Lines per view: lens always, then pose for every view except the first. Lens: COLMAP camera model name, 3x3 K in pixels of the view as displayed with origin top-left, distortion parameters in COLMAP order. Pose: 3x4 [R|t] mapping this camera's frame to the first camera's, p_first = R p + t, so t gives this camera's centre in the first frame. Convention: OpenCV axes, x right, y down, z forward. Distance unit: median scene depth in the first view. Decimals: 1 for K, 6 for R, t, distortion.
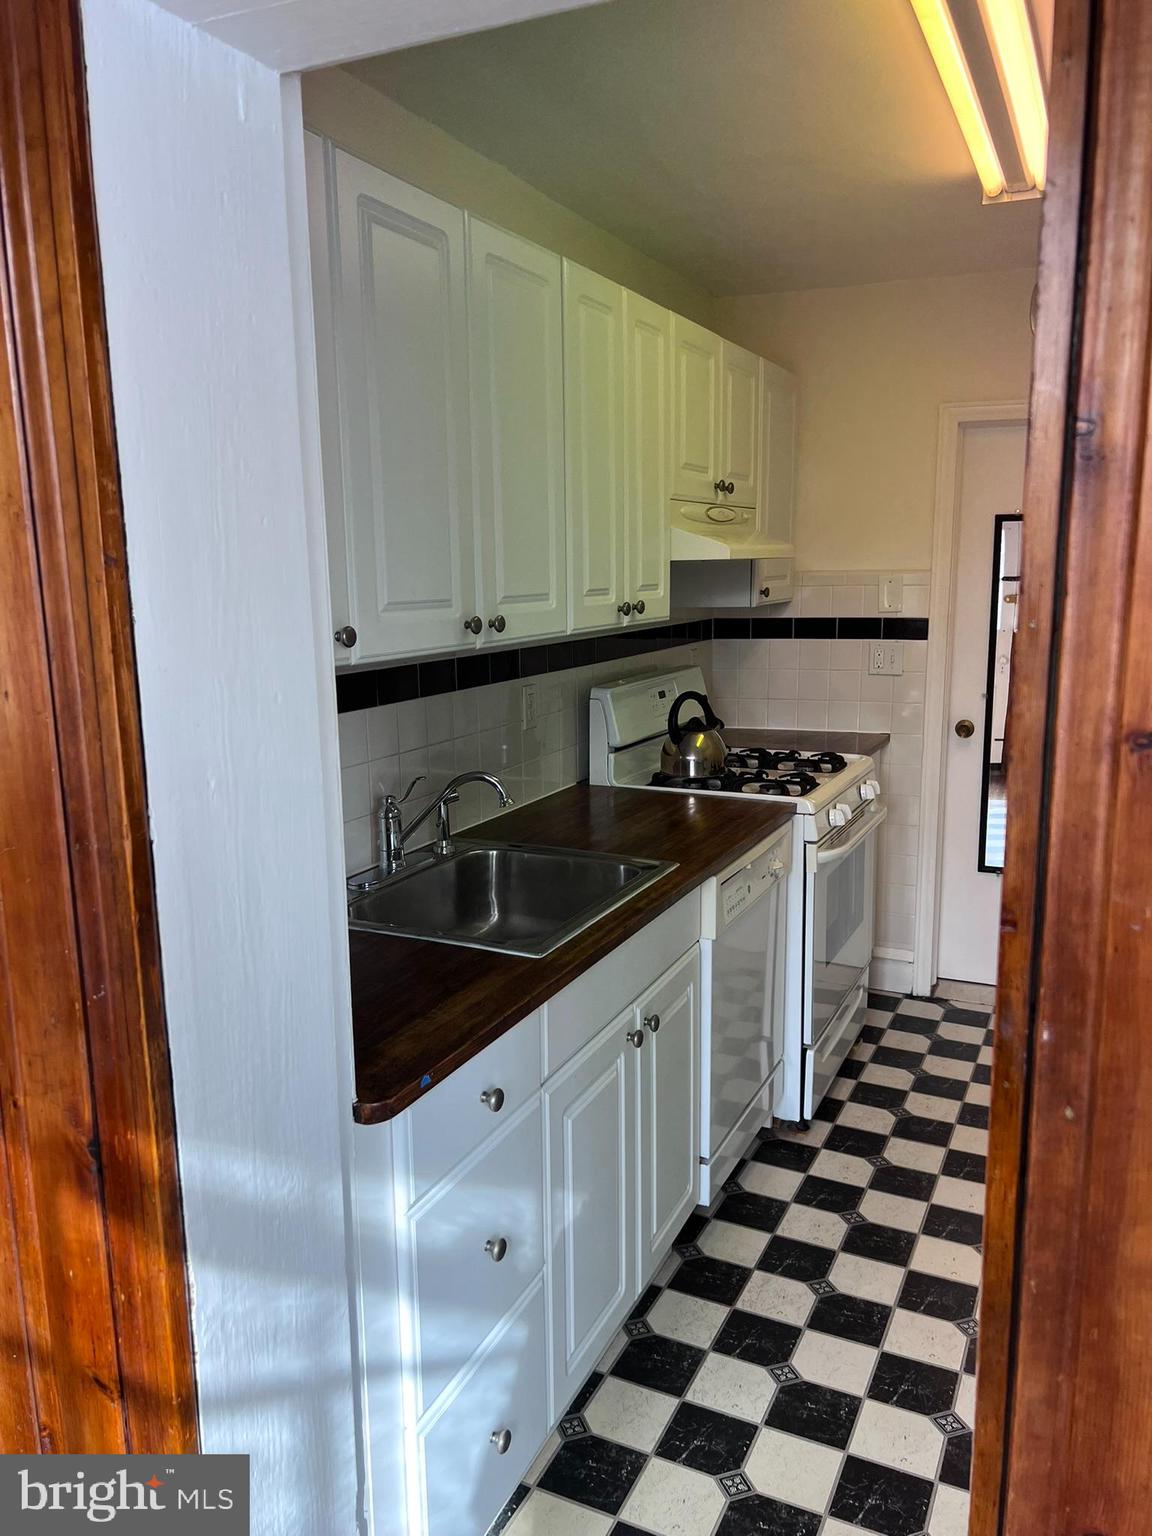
lens RADIAL K [[1153.5, 0, 573.9], [0, 1153.5, 769.2], [0, 0, 1]] dist [0.065406, -0.074639]
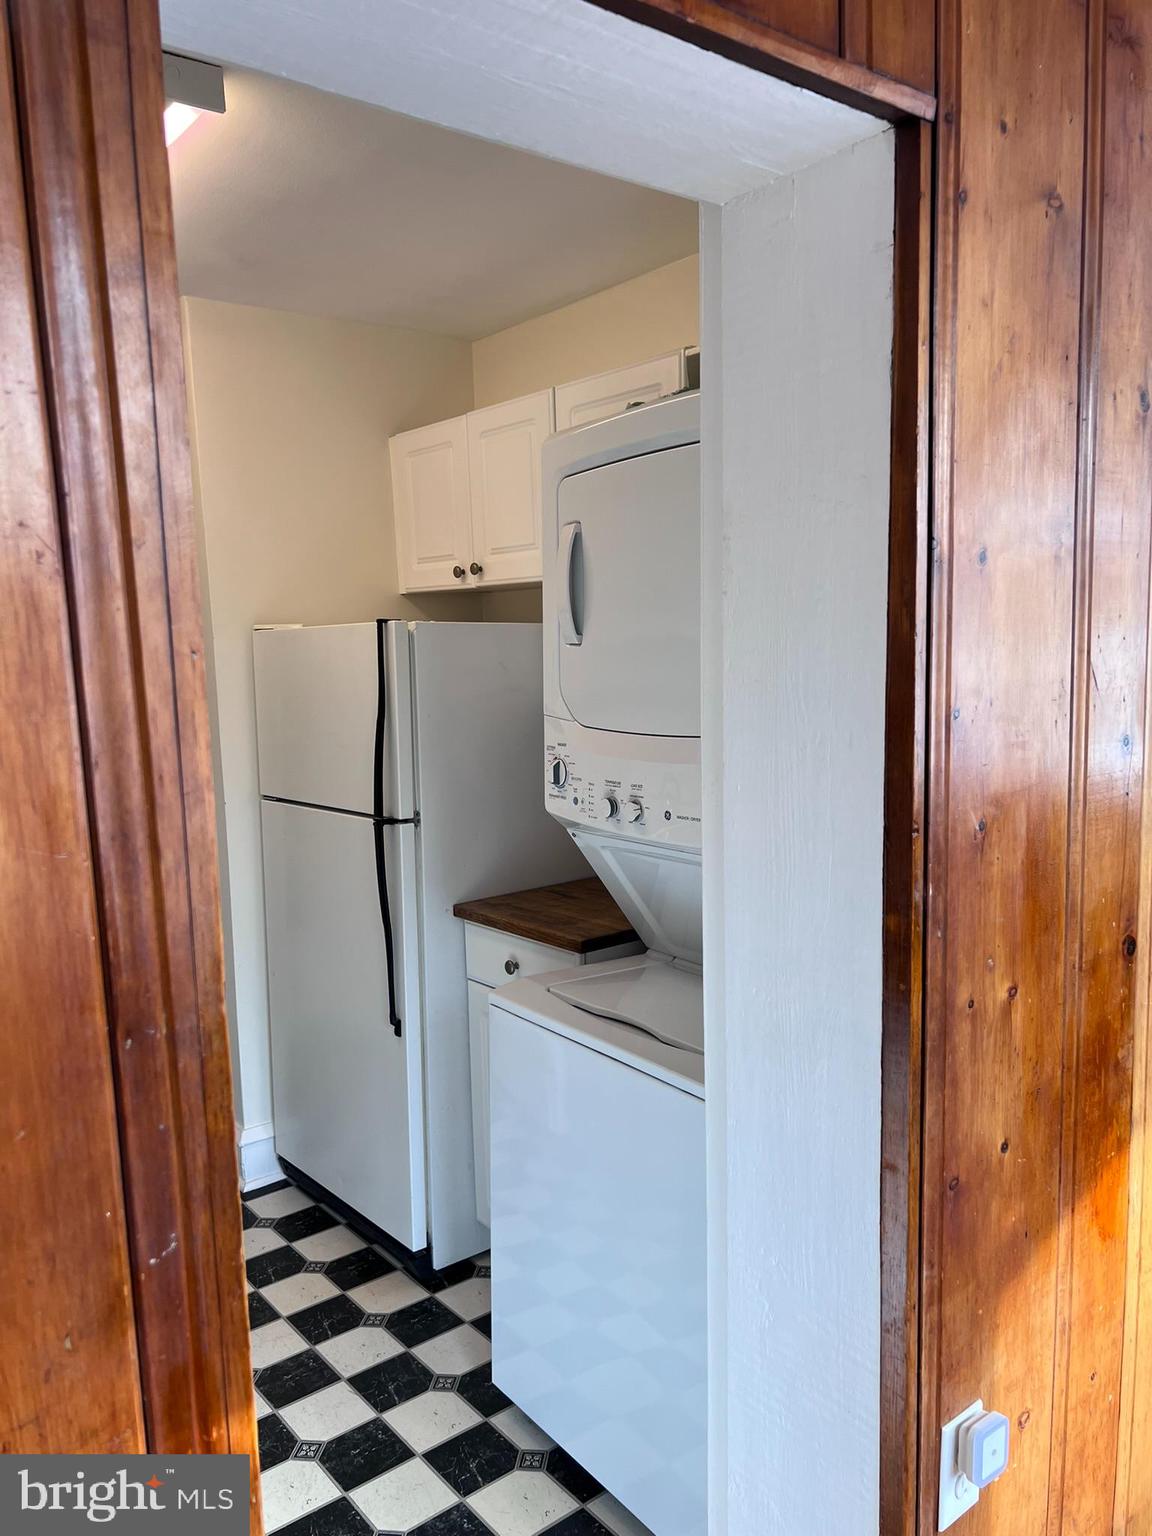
lens RADIAL K [[1153.5, 0, 576.8], [0, 1153.5, 775.7], [0, 0, 1]] dist [0.065406, -0.074639]
pose [[0.436287, -0.110128, 0.893043, -0.888271], [0.179900, 0.983120, 0.033348, -0.061408], [-0.881641, 0.146109, 0.448734, 0.439767]]
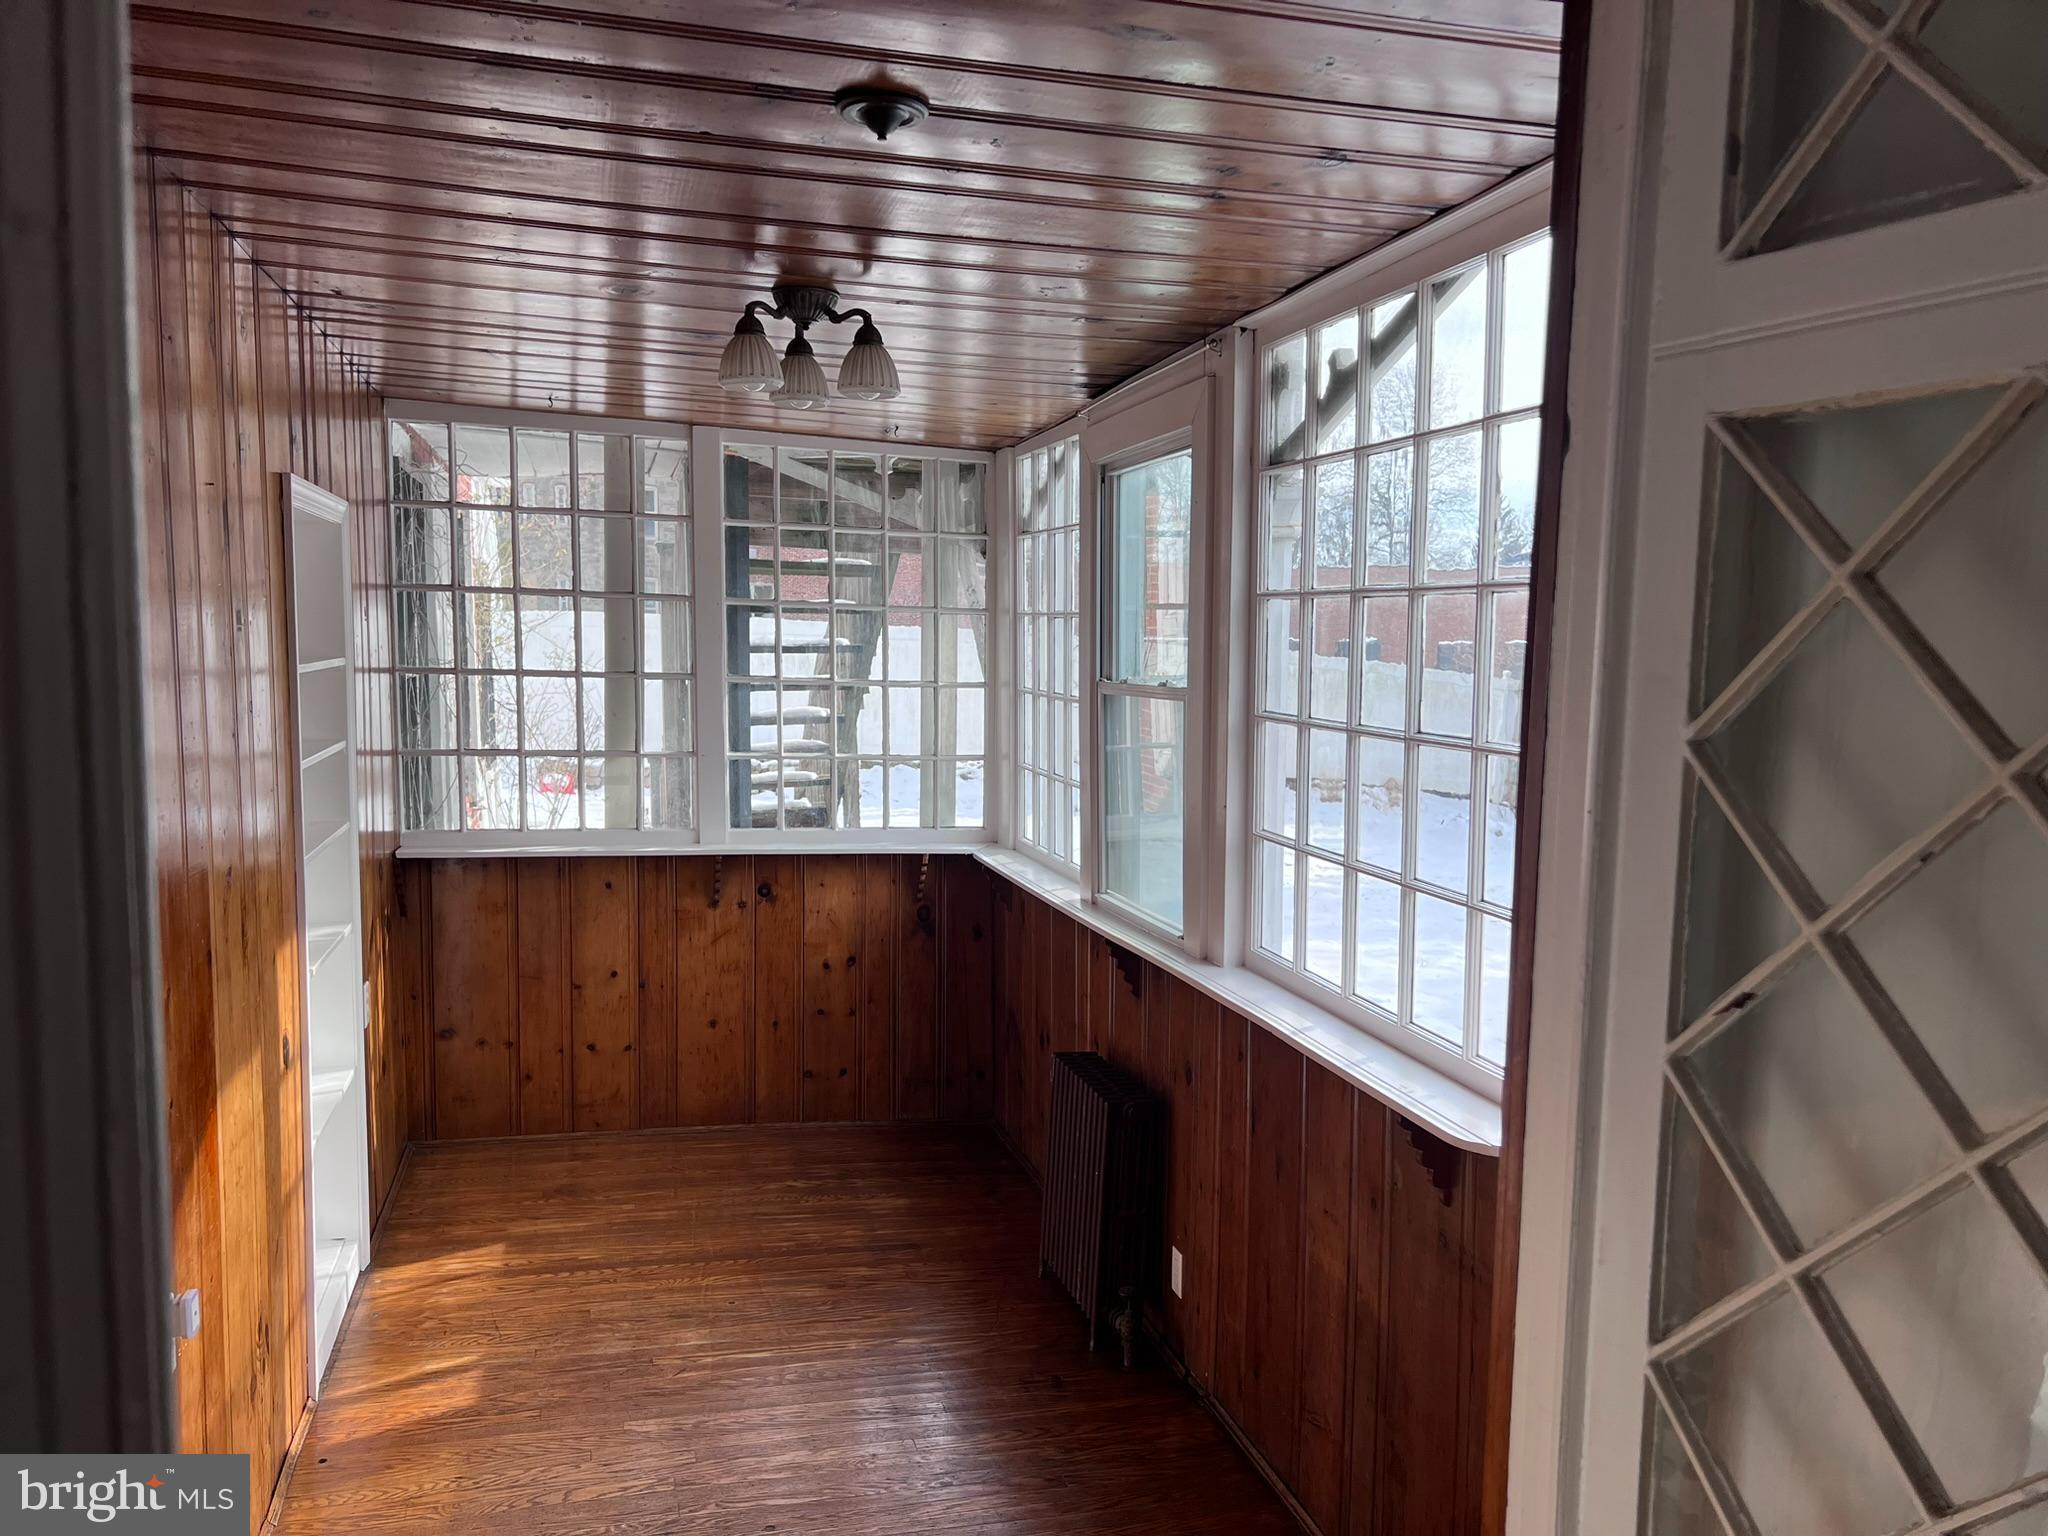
lens RADIAL K [[1538.0, 0, 1031.0], [0, 1538.0, 765.4], [0, 0, 1]] dist [0.065406, -0.074639]
pose [[-0.655265, -0.059411, 0.753059, -2.216475], [0.137885, 0.970747, 0.196563, -0.326841], [-0.742708, 0.232637, -0.627905, 1.060423]]
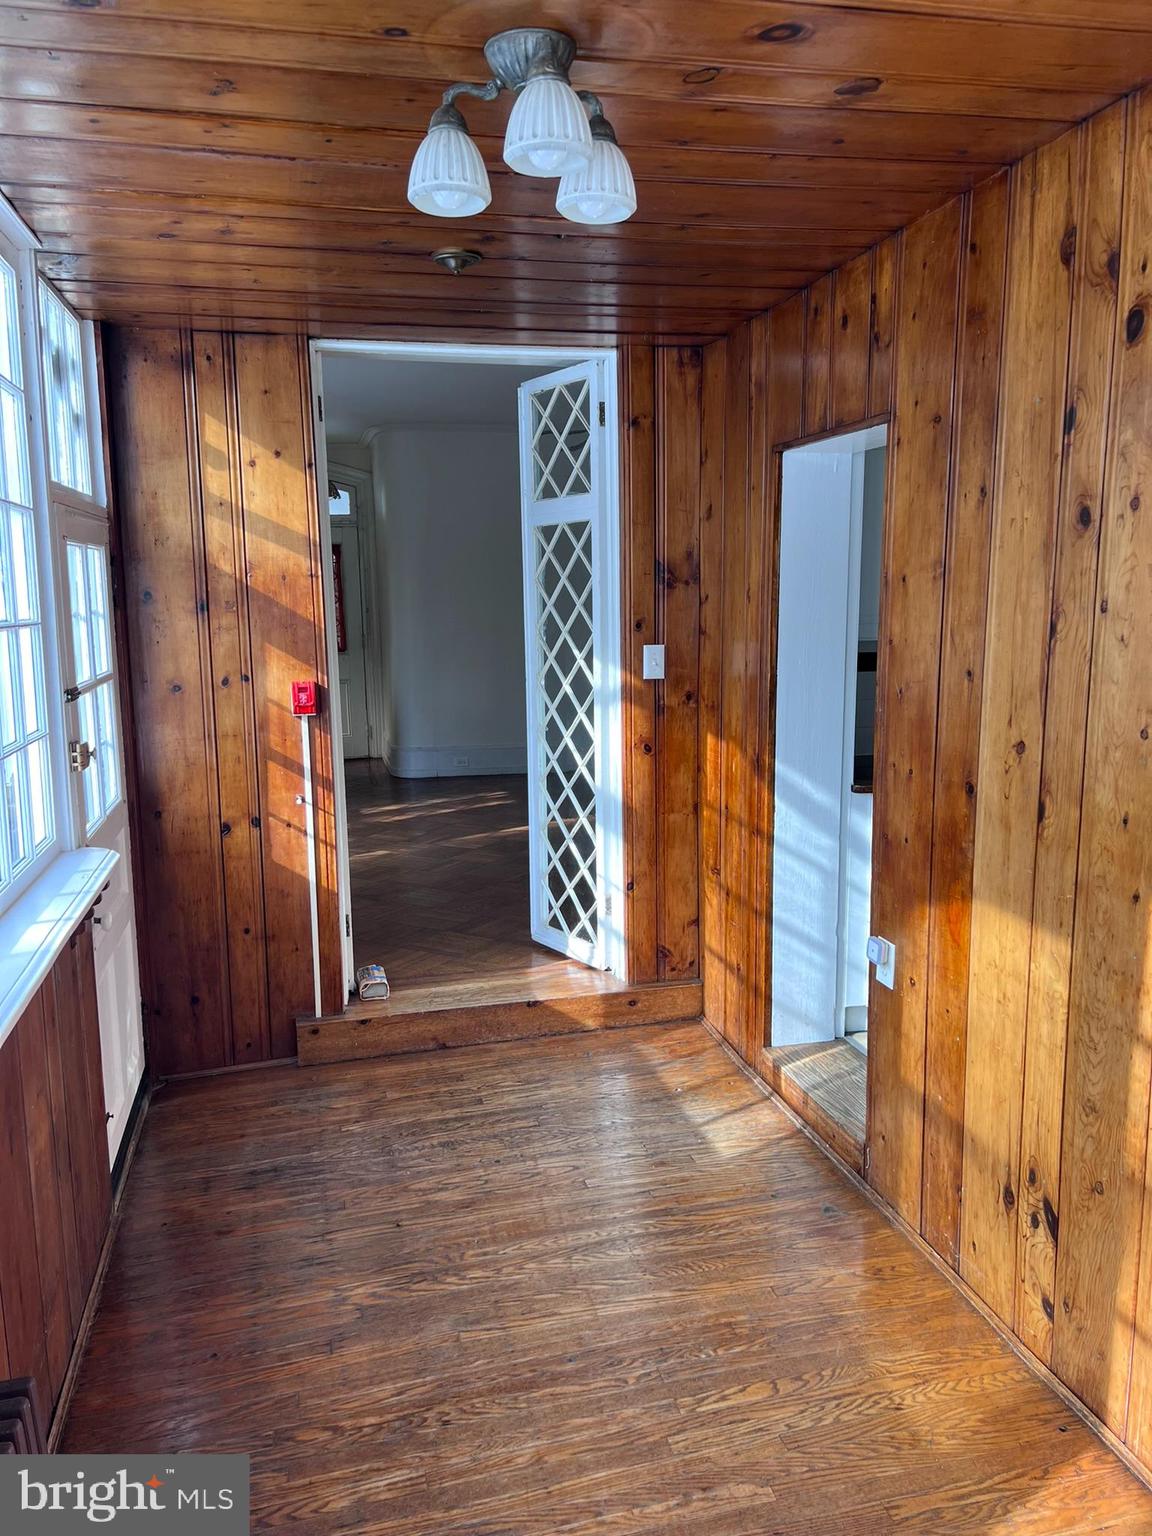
lens RADIAL K [[1153.5, 0, 576.5], [0, 1153.5, 771.6], [0, 0, 1]] dist [0.065406, -0.074639]
pose [[0.631191, 0.128700, -0.764875, 2.032249], [-0.139506, 0.988893, 0.051271, 0.261183], [0.762978, 0.074343, 0.642135, -1.785197]]
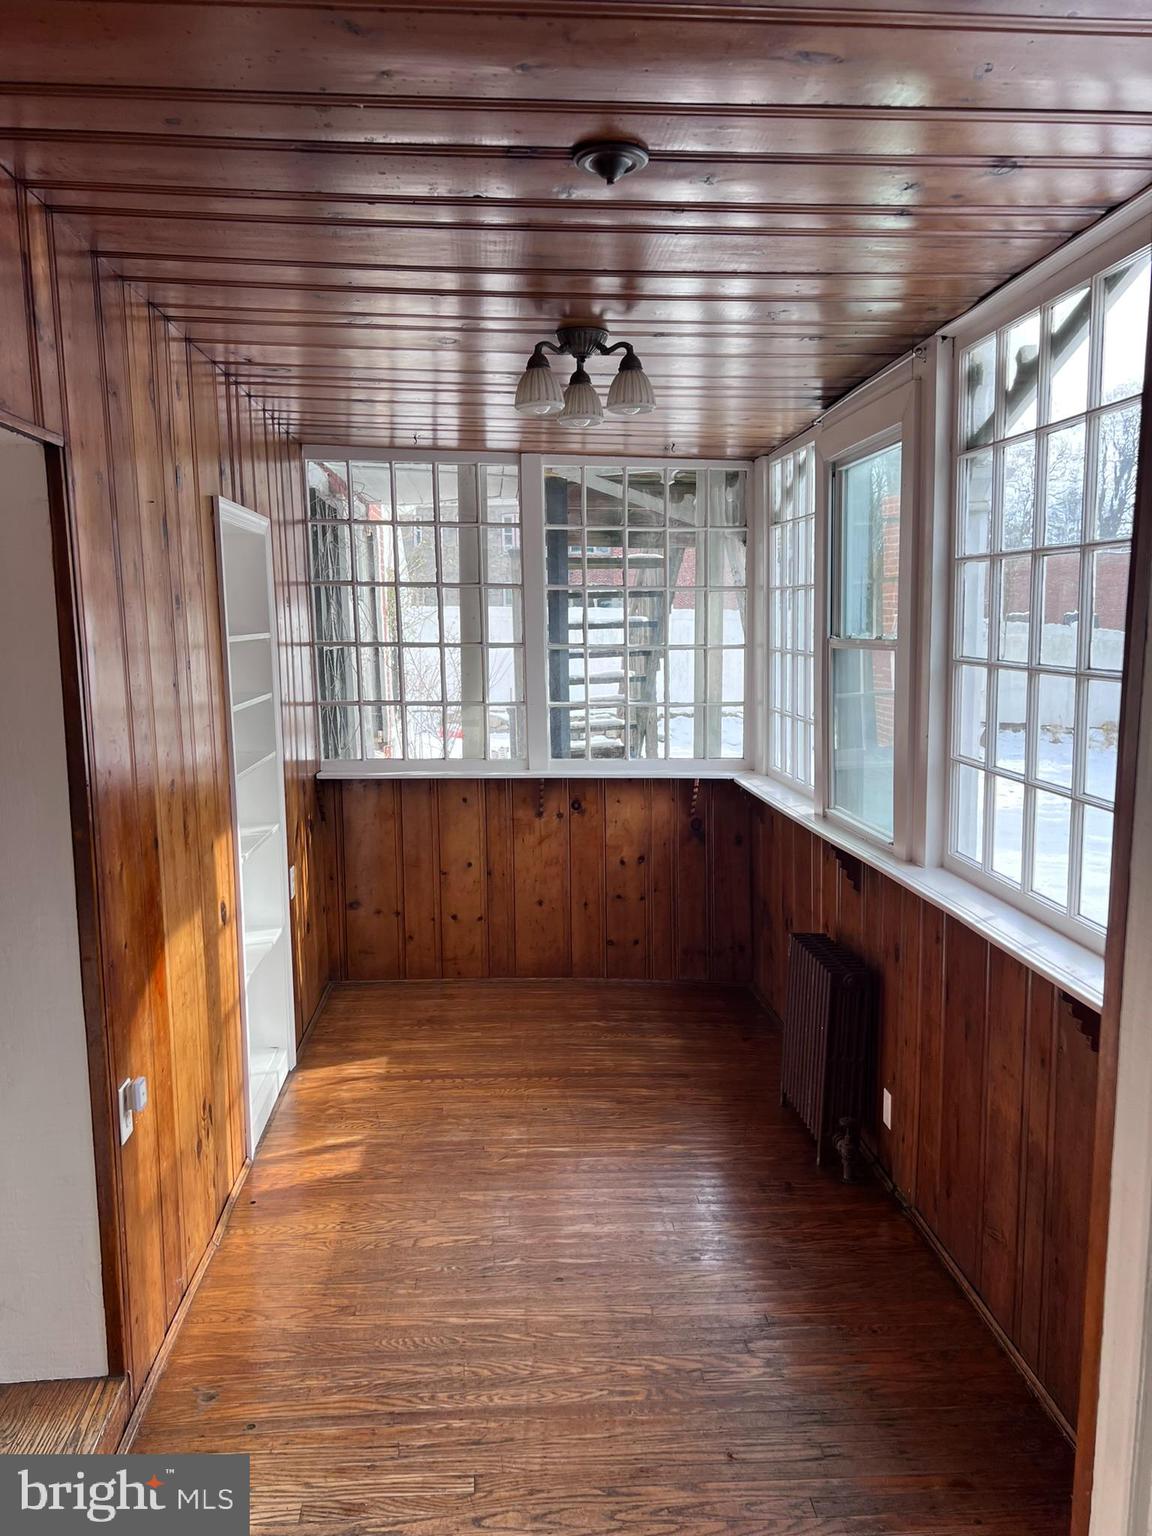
lens RADIAL K [[1153.5, 0, 575.0], [0, 1153.5, 769.0], [0, 0, 1]] dist [0.065406, -0.074639]
pose [[-0.492963, -0.093393, 0.865023, -2.188603], [0.181114, 0.961427, 0.207016, -0.243186], [-0.850991, 0.258719, -0.457033, 0.882388]]
